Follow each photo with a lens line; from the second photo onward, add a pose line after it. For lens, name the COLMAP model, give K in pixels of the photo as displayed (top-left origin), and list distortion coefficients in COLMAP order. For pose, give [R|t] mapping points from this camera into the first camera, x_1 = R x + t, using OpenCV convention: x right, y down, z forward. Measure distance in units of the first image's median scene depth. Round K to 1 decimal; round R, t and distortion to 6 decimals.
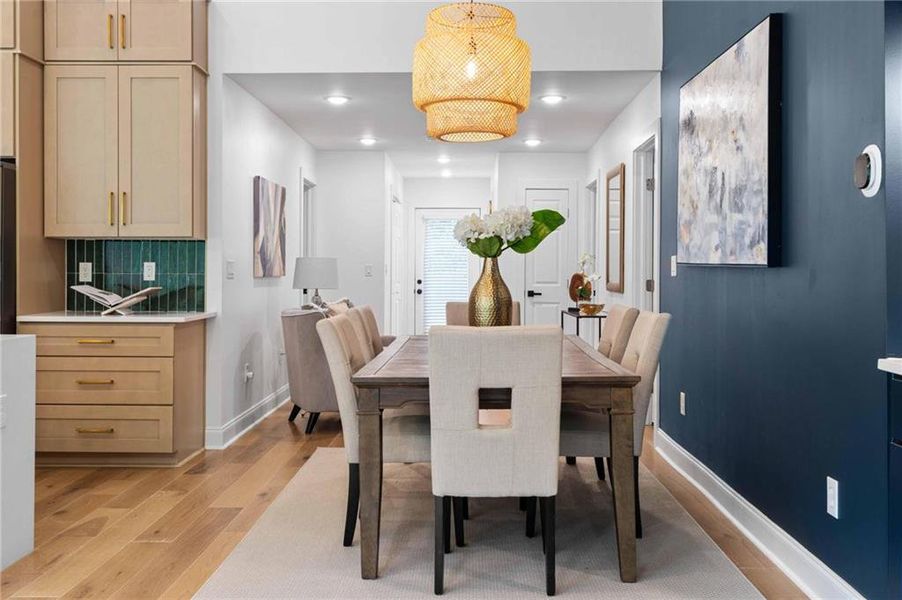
lens RADIAL K [[895.5, 0, 456.4], [0, 895.5, 269.1], [0, 0, 1]] dist [0.012812, 0.000000]
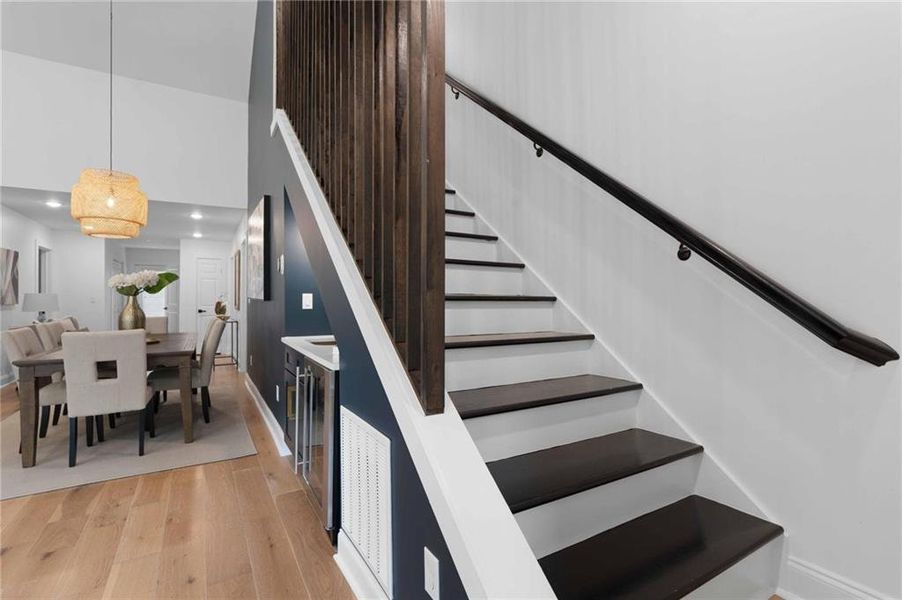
lens RADIAL K [[415.6, 0, 457.2], [0, 415.6, 295.2], [0, 0, 1]] dist [-0.008060, 0.002581]
pose [[0.841881, 0.000398, 0.539663, 0.089764], [0.000827, 0.999998, -0.002027, -0.007099], [-0.539662, 0.002152, 0.841879, -0.103338]]
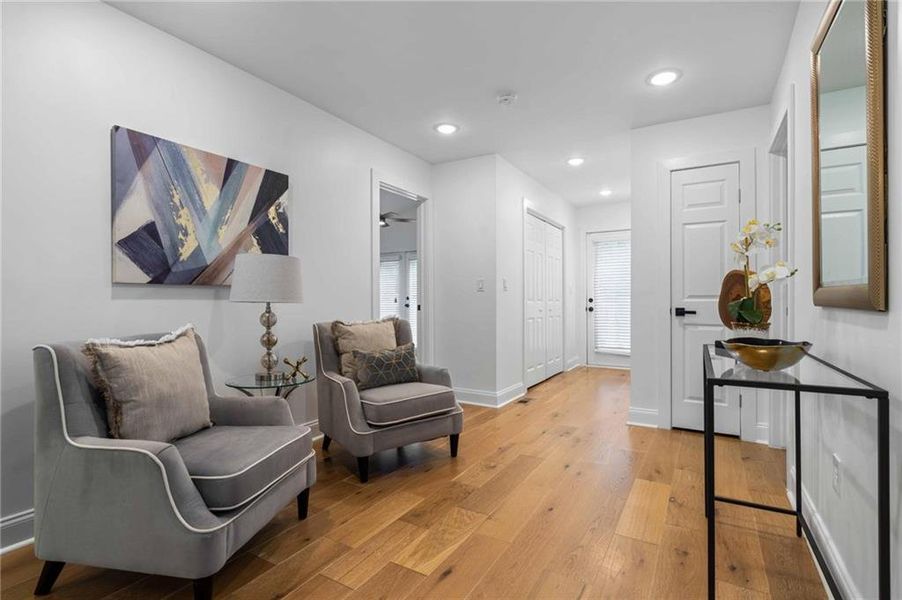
lens RADIAL K [[445.0, 0, 457.3], [0, 445.0, 293.2], [0, 0, 1]] dist [0.018449, 0.001836]
pose [[0.879726, -0.013676, -0.475285, 0.128885], [0.007740, 0.999866, -0.014443, 0.021411], [0.475418, 0.009028, 0.879714, 0.786610]]
